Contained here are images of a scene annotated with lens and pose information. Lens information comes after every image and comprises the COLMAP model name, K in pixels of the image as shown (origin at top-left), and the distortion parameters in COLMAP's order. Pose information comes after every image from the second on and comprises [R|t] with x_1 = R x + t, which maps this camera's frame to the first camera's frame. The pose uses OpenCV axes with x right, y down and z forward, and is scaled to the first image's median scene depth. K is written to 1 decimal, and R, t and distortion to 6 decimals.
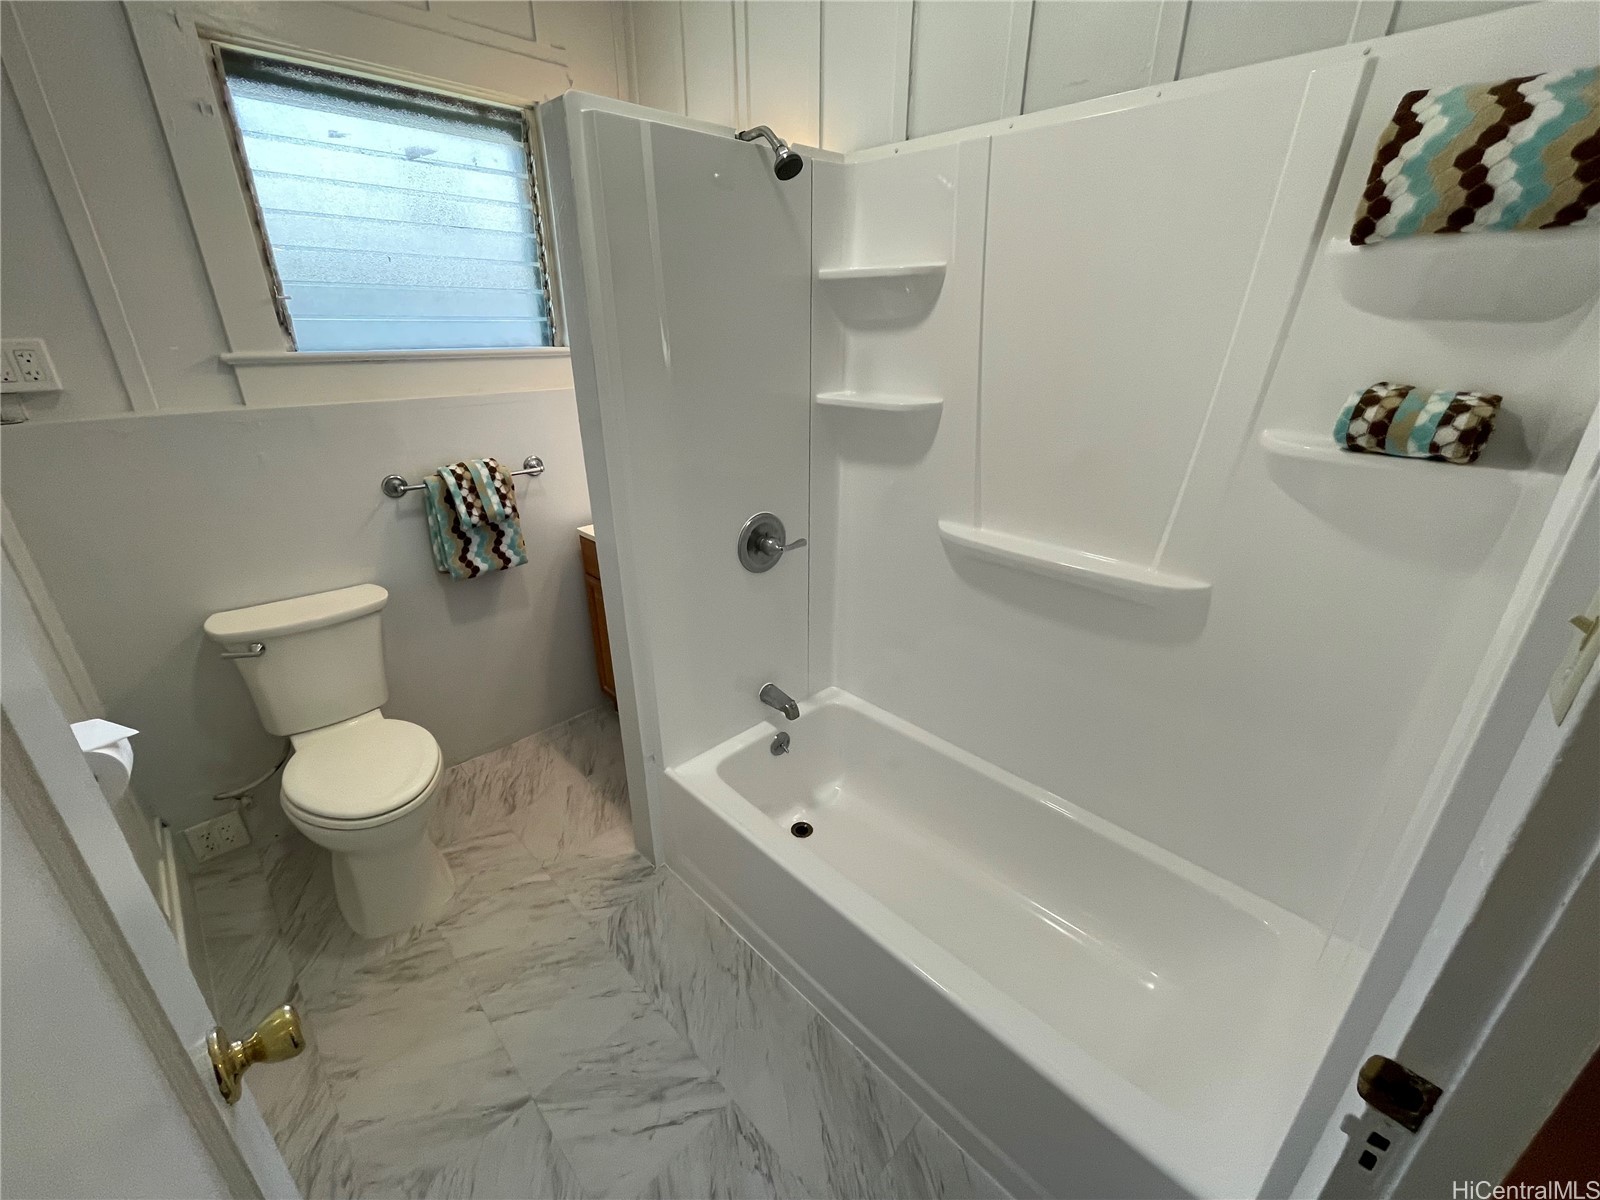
lens RADIAL K [[654.7, 0, 803.1], [0, 654.7, 597.4], [0, 0, 1]] dist [-0.000503, 0.000057]
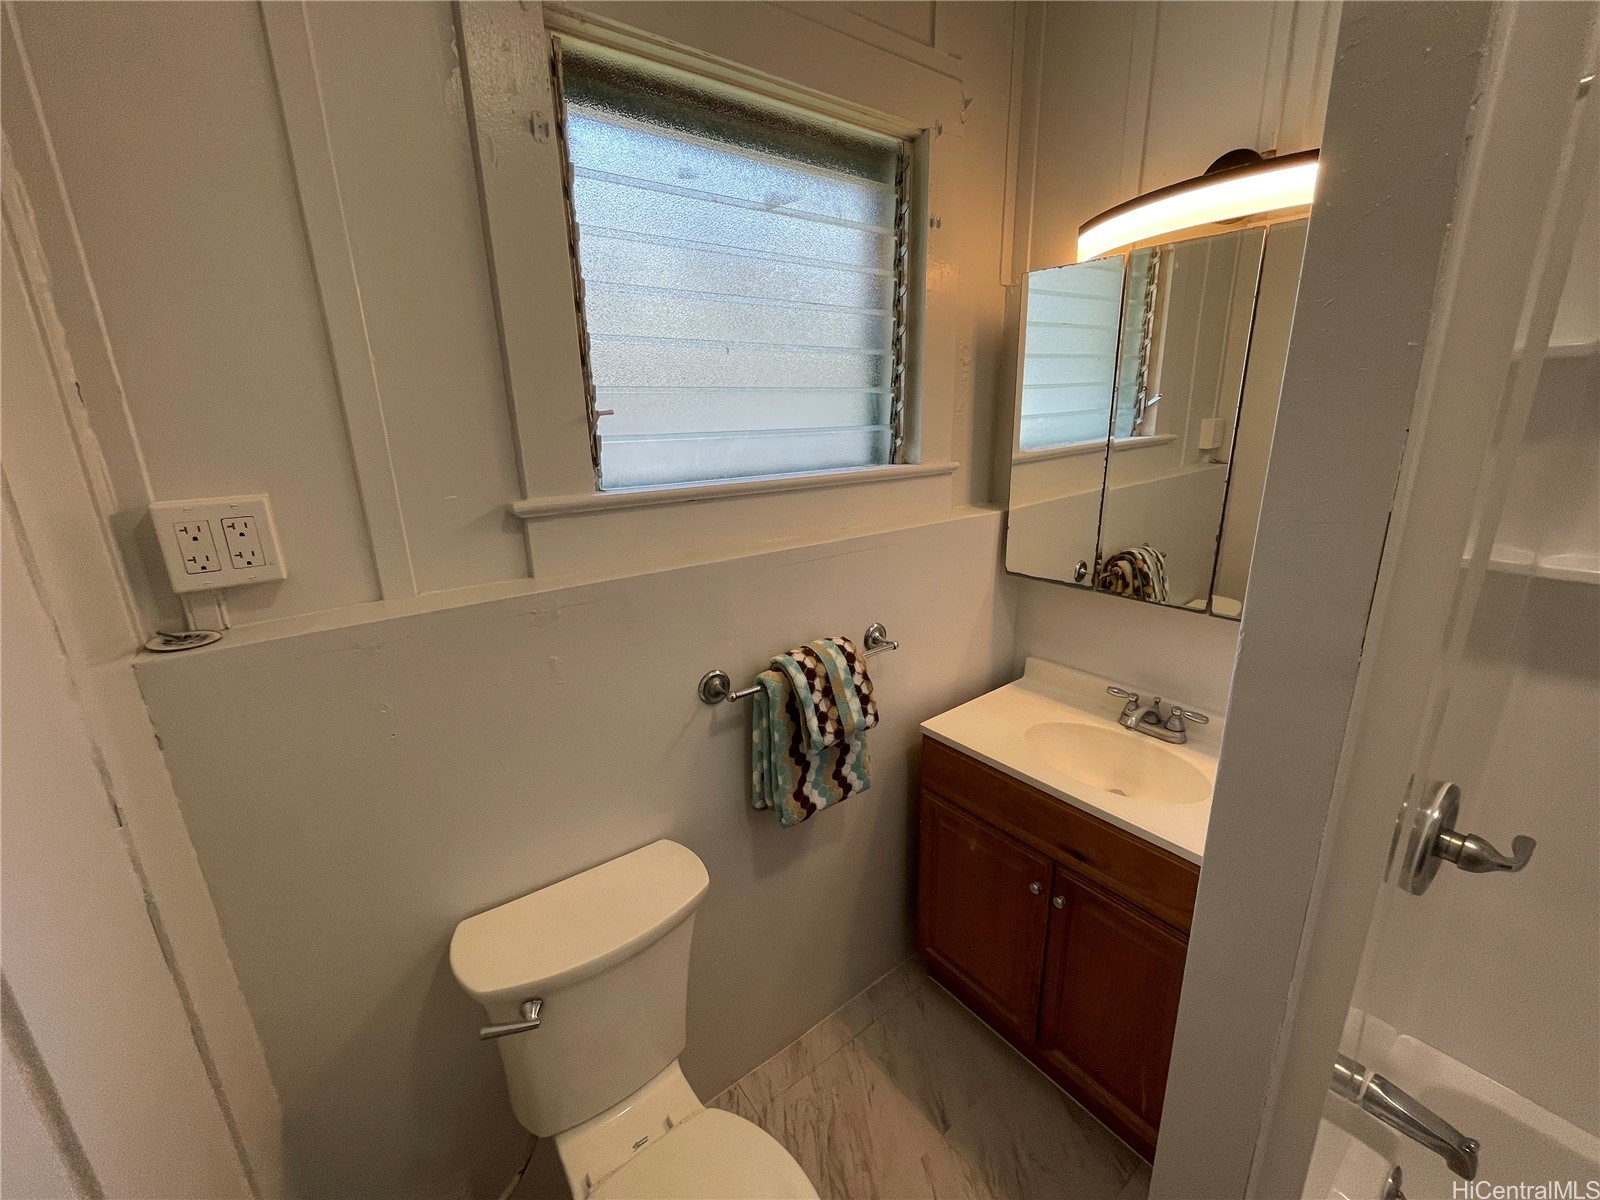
lens RADIAL K [[655.8, 0, 806.2], [0, 655.8, 594.1], [0, 0, 1]] dist [-0.000336, -0.000276]
pose [[0.992821, 0.012297, -0.118973, -0.449719], [-0.025588, 0.993508, -0.110847, -0.187517], [0.116838, 0.113096, 0.986691, 0.357481]]
